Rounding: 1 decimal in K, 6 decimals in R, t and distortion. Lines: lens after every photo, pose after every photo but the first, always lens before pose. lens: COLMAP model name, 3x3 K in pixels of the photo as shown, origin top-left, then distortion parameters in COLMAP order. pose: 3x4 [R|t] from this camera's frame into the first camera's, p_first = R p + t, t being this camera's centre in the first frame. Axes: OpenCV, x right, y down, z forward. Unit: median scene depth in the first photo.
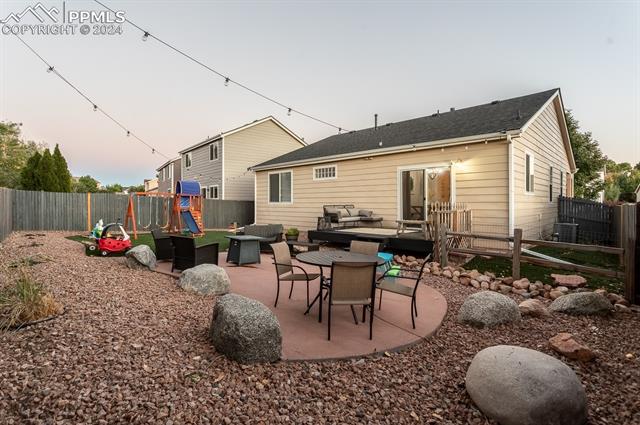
lens RADIAL K [[309.2, 0, 318.7], [0, 309.2, 207.6], [0, 0, 1]] dist [0.001403, 0.001032]
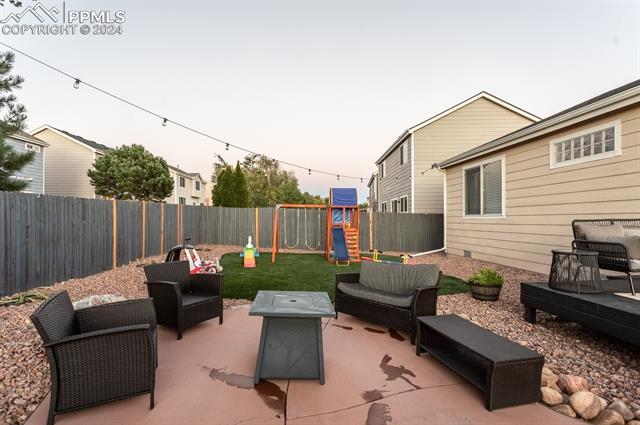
lens RADIAL K [[308.5, 0, 312.7], [0, 308.5, 220.1], [0, 0, 1]] dist [-0.000903, 0.000027]
pose [[0.753974, -0.002222, -0.656900, 0.017341], [-0.004744, 0.999950, -0.008827, -0.001237], [0.656887, 0.009772, 0.753926, 0.369760]]
